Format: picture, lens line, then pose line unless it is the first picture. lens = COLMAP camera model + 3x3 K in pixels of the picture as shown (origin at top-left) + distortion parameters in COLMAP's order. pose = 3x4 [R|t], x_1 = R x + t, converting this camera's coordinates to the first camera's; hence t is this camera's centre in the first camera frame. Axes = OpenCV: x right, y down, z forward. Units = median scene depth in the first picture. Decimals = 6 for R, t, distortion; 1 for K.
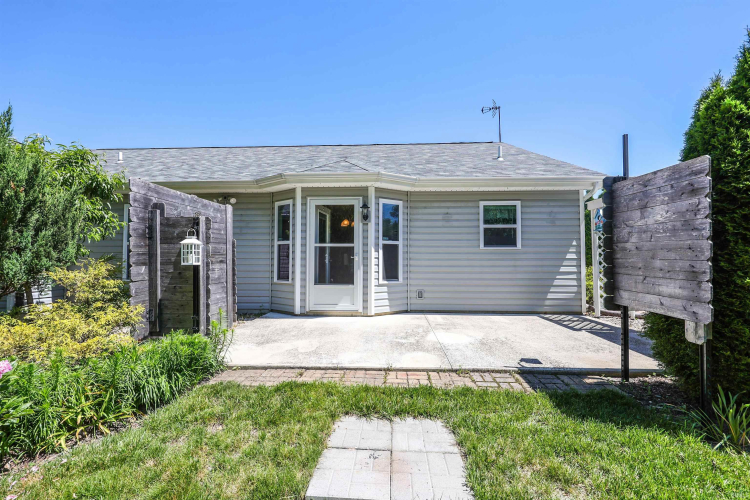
lens RADIAL K [[305.0, 0, 378.7], [0, 305.0, 252.5], [0, 0, 1]] dist [0.000577, -0.000006]
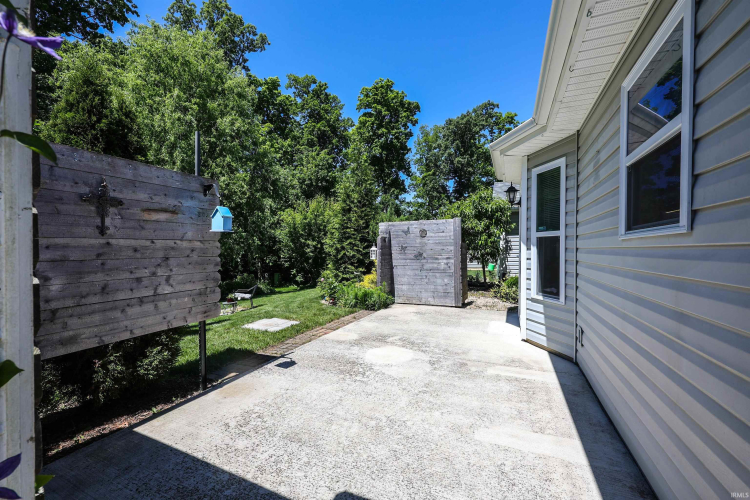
lens RADIAL K [[305.0, 0, 378.7], [0, 305.0, 252.5], [0, 0, 1]] dist [0.000577, -0.000006]
pose [[-0.344639, 0.009782, -0.938684, 0.781886], [0.022624, 0.999742, 0.002112, -0.005453], [0.938463, -0.020509, -0.344772, 0.959159]]
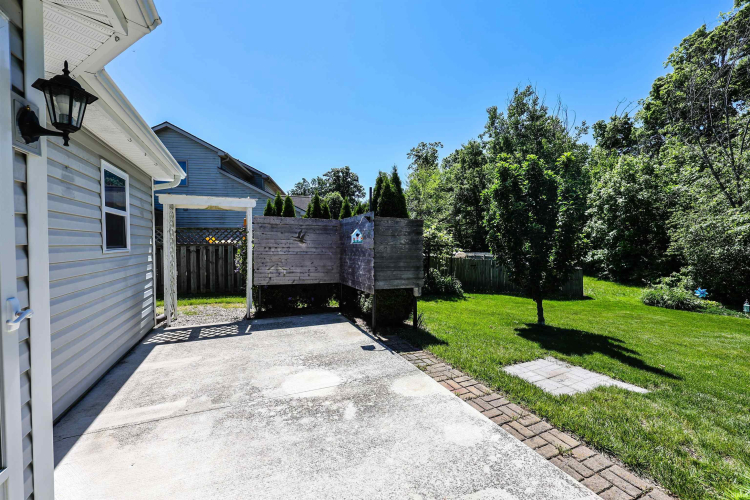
lens RADIAL K [[306.0, 0, 375.0], [0, 306.0, 250.0], [0, 0, 1]] dist [-0.012178, -0.000033]
pose [[-0.453177, -0.021047, 0.891172, -0.358190], [-0.018679, 0.999726, 0.014112, -0.035530], [-0.891225, -0.010251, -0.453446, 0.903300]]
